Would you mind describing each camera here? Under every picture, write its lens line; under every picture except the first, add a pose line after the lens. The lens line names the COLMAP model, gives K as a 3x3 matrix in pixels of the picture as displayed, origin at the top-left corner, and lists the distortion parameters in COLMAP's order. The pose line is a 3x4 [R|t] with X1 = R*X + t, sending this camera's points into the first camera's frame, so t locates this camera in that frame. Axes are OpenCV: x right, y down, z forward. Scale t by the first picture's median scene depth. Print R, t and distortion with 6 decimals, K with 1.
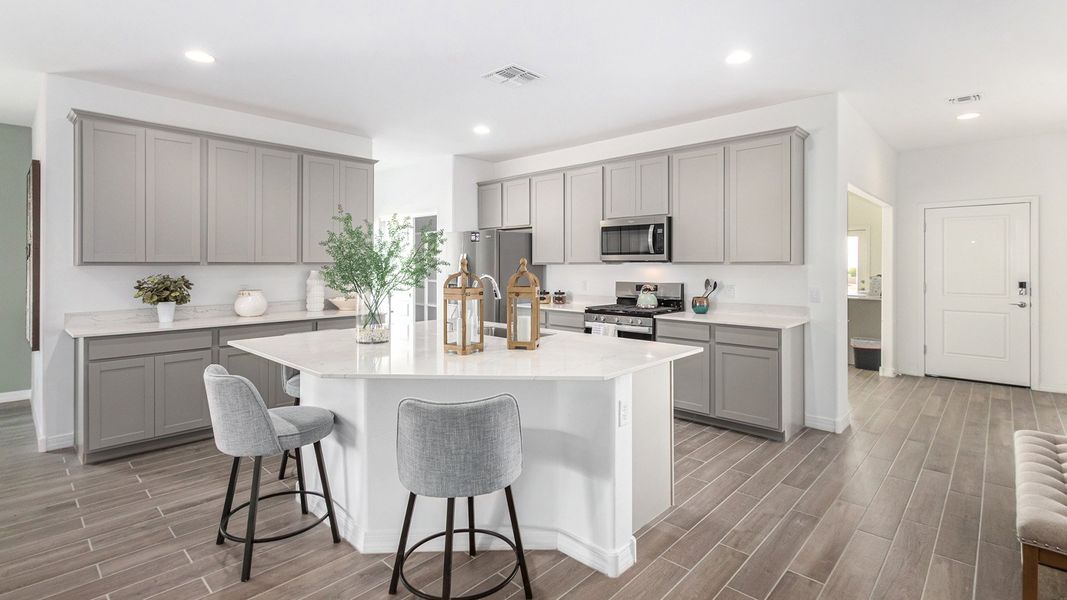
lens RADIAL K [[494.1, 0, 533.9], [0, 494.1, 279.6], [0, 0, 1]] dist [0.004016, -0.001008]
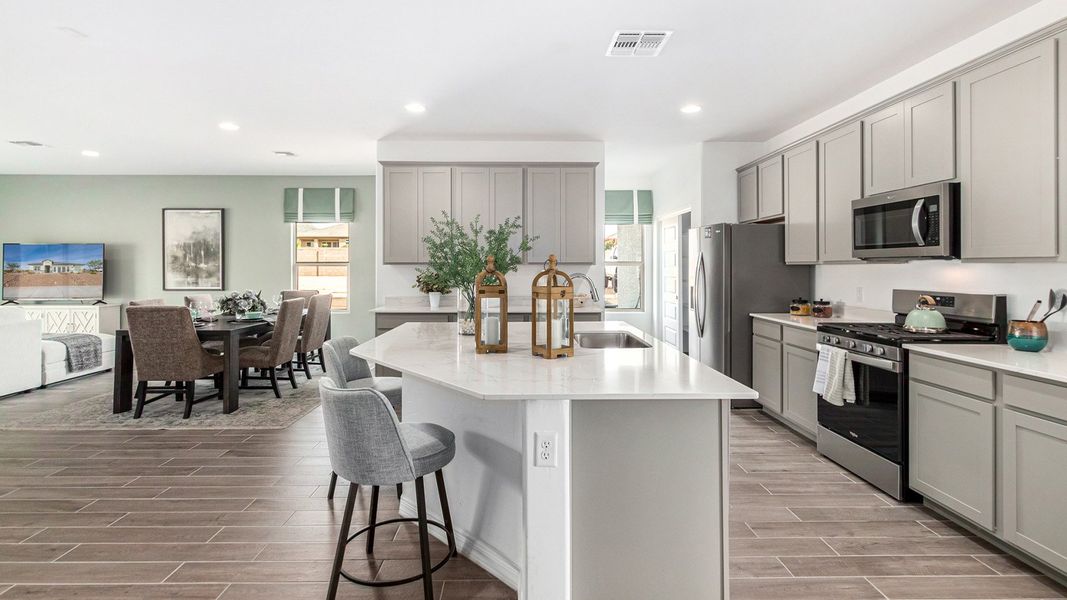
lens RADIAL K [[494.1, 0, 539.0], [0, 494.1, 280.5], [0, 0, 1]] dist [0.004016, -0.001008]
pose [[0.695461, 0.020568, -0.718269, 0.355373], [-0.022445, 0.999724, 0.006895, -0.001702], [0.718213, 0.011326, 0.695731, 0.218295]]
